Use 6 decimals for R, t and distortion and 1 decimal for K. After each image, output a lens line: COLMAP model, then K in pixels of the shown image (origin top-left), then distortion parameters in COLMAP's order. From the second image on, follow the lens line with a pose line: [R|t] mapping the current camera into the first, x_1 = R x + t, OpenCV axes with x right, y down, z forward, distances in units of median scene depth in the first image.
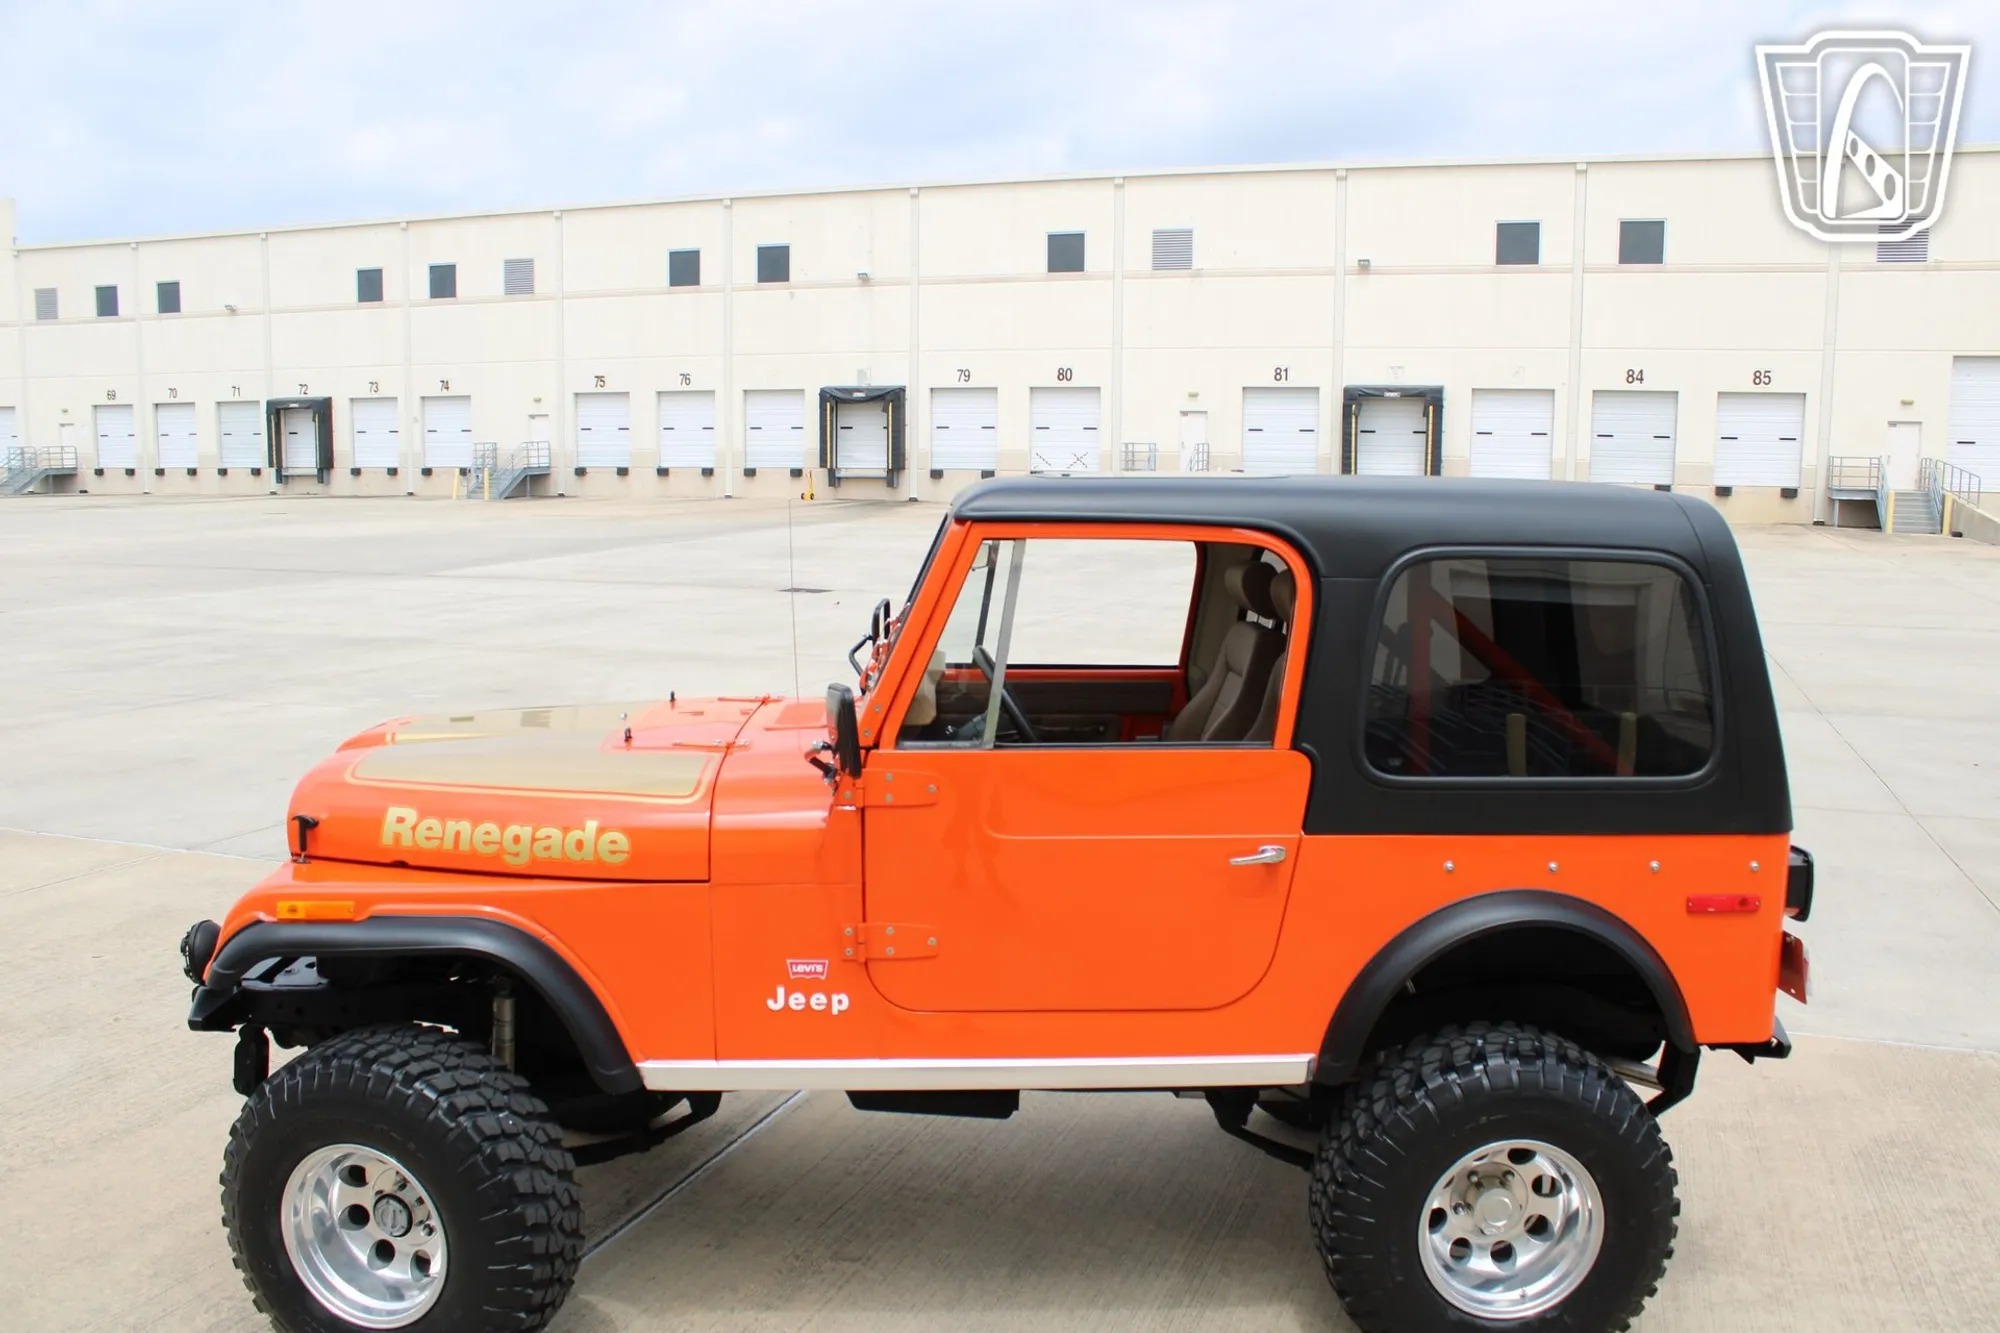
lens RADIAL K [[1663.4, 0, 1002.3], [0, 1663.4, 656.4], [0, 0, 1]] dist [-0.157431, 0.132897]
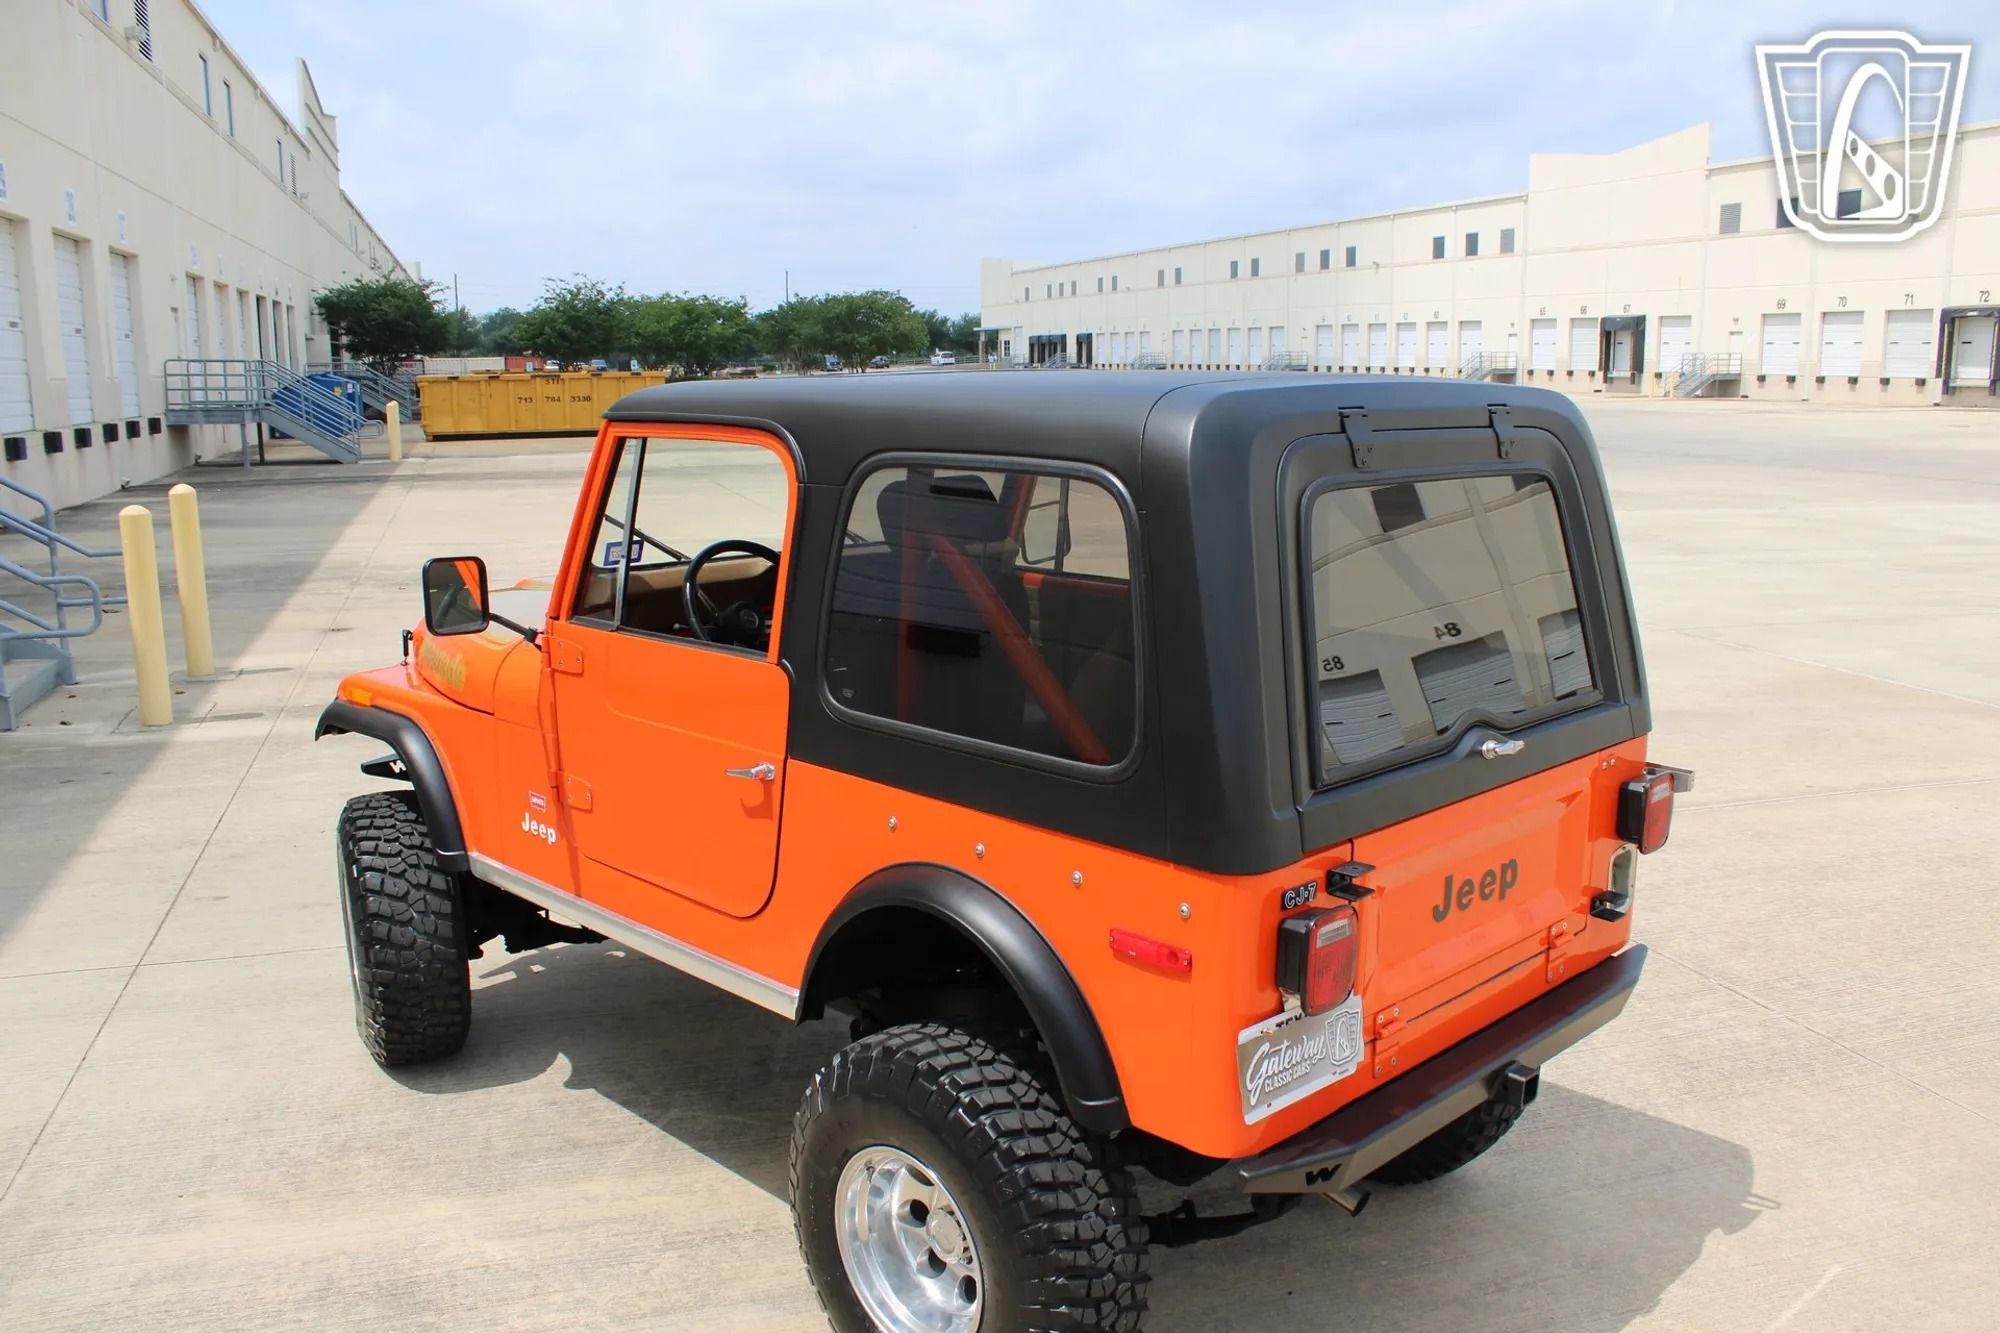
lens RADIAL K [[1663.4, 0, 1002.3], [0, 1663.4, 656.4], [0, 0, 1]] dist [-0.157431, 0.132897]
pose [[0.675184, 0.114861, -0.728652, 0.942213], [-0.075120, 0.993374, 0.086983, -0.040641], [0.733814, -0.003993, 0.679339, 0.443625]]
